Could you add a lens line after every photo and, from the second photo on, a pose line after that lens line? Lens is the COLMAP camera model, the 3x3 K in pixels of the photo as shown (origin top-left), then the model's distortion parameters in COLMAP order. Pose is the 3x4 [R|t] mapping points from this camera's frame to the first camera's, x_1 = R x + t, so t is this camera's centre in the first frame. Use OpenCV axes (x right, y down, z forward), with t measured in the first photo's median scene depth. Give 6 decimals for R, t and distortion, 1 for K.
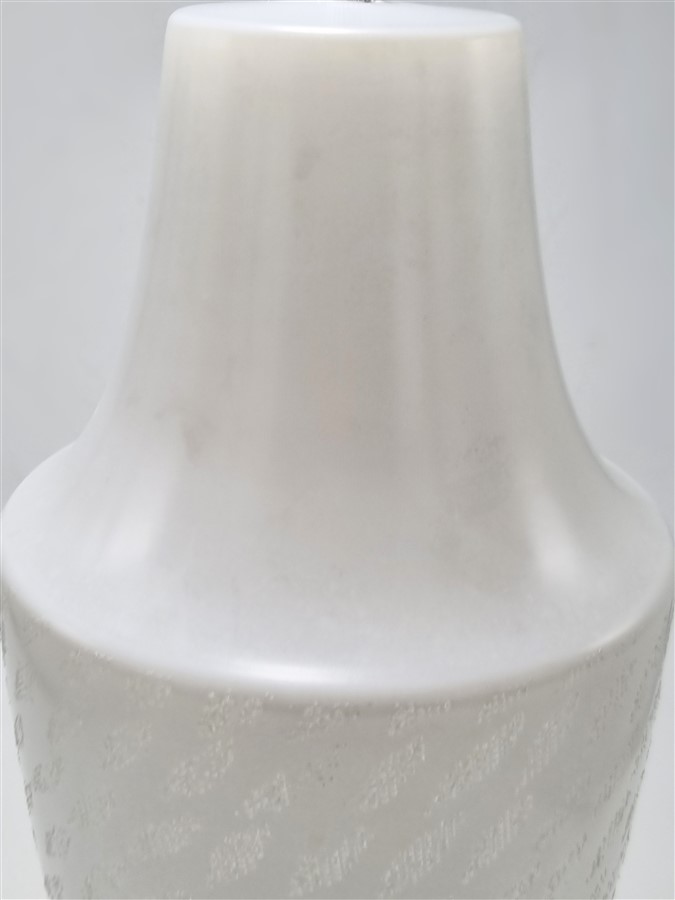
lens RADIAL K [[1312.1, 0, 340.1], [0, 1312.1, 445.5], [0, 0, 1]] dist [-0.019603, 0.000000]
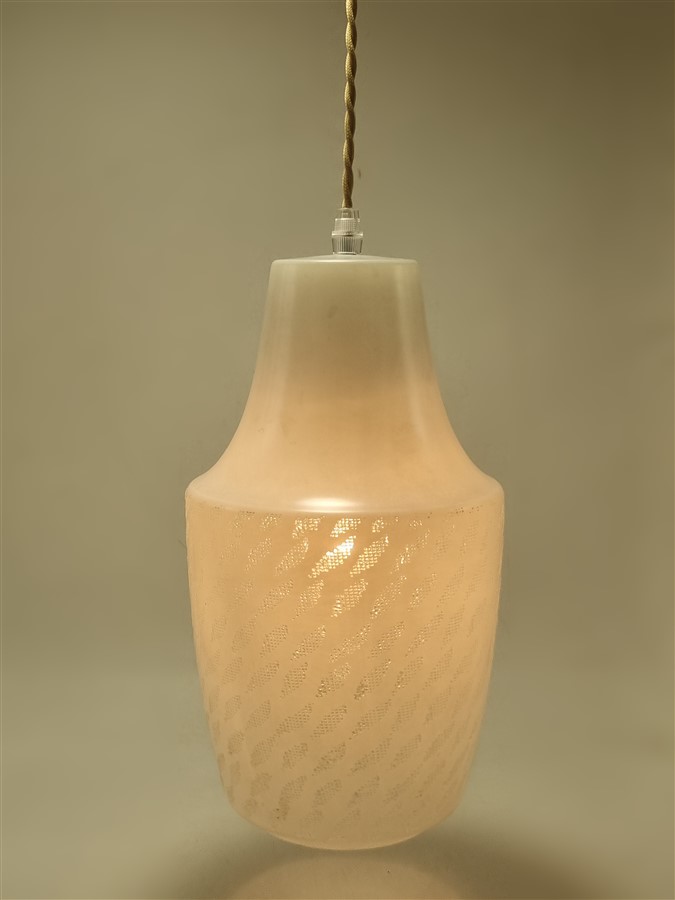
lens RADIAL K [[1312.1, 0, 333.0], [0, 1312.1, 412.1], [0, 0, 1]] dist [-0.019603, 0.000000]
pose [[0.999556, -0.020889, 0.021250, -0.081618], [0.025802, 0.963480, -0.266534, 0.638349], [-0.014906, 0.266964, 0.963591, -1.364081]]
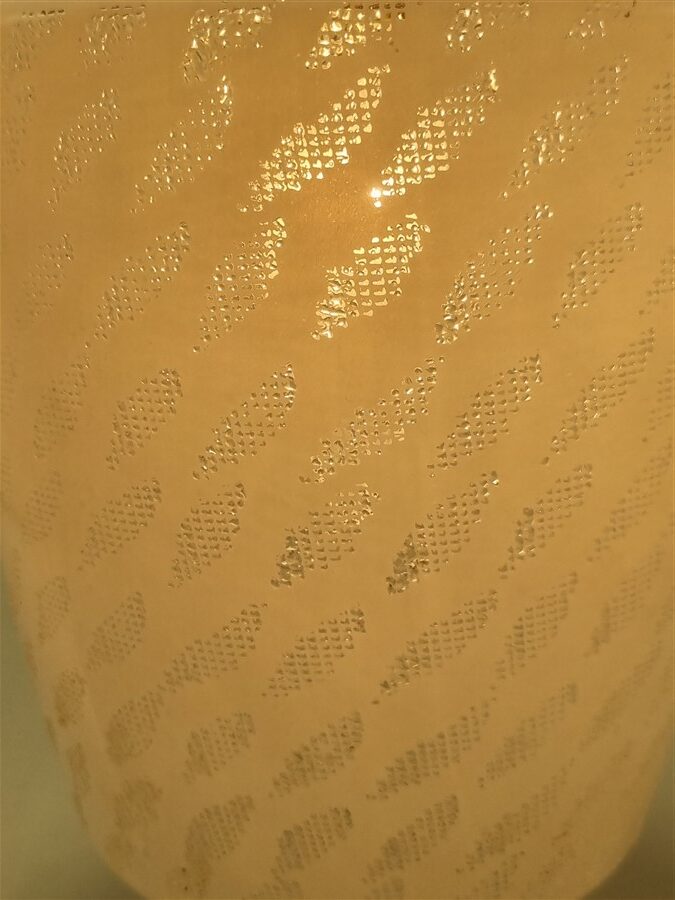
lens RADIAL K [[1312.1, 0, 332.3], [0, 1312.1, 452.9], [0, 0, 1]] dist [-0.019603, 0.000000]
pose [[0.999528, -0.030556, -0.003237, -0.030239], [0.029988, 0.993025, -0.114025, 0.511003], [0.006699, 0.113874, 0.993473, 0.302974]]
